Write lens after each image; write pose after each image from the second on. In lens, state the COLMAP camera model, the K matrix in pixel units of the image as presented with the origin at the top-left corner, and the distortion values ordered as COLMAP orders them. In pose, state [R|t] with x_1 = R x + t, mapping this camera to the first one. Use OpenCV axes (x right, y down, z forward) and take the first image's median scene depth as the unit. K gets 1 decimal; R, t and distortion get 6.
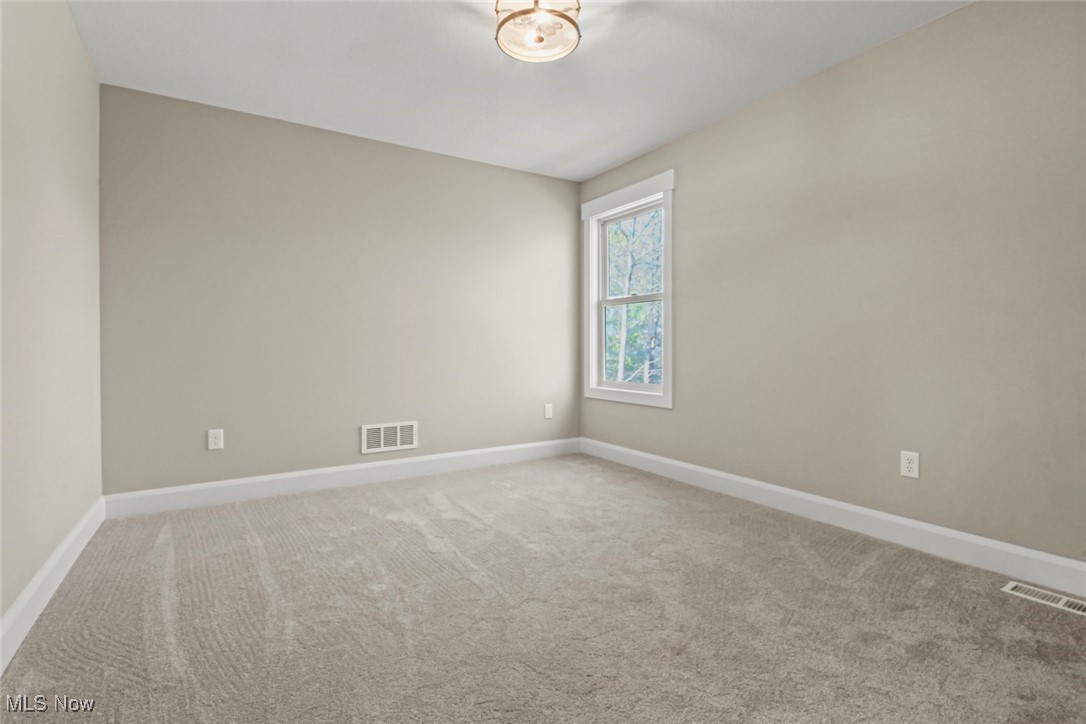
lens RADIAL K [[518.1, 0, 543.1], [0, 518.1, 351.8], [0, 0, 1]] dist [-0.000253, 0.000006]
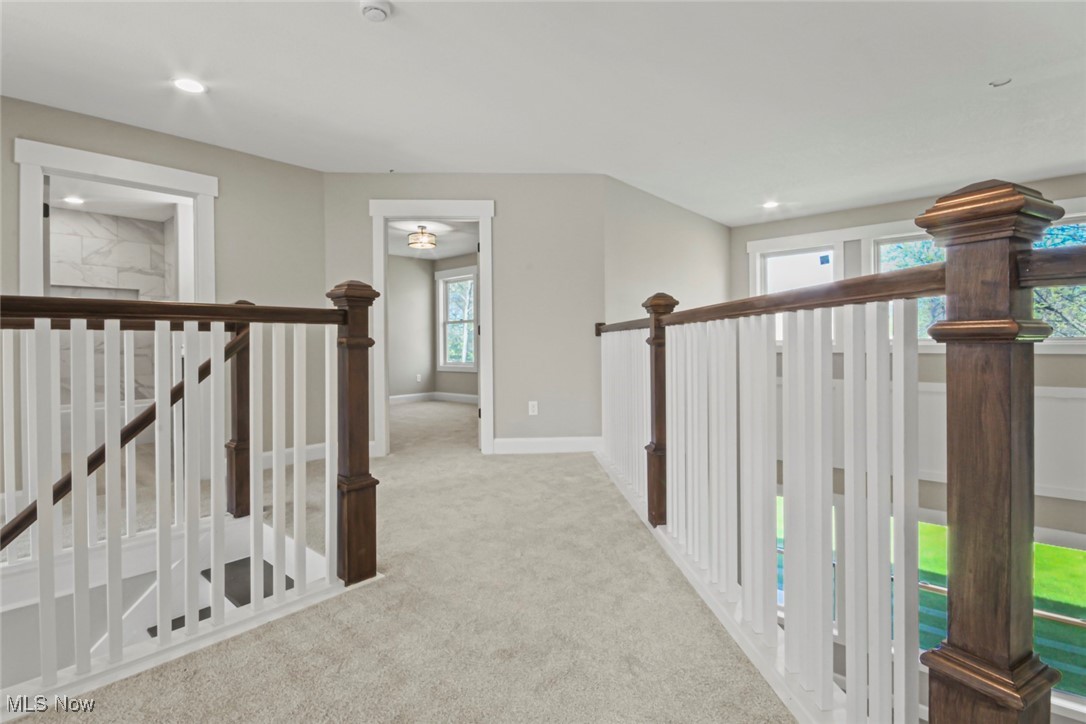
lens RADIAL K [[518.1, 0, 543.1], [0, 518.1, 351.8], [0, 0, 1]] dist [-0.000253, 0.000006]
pose [[0.958635, -0.010364, 0.284449, -0.093436], [0.009450, 0.999945, 0.004585, 0.011507], [-0.284481, -0.001707, 0.958680, -0.998471]]
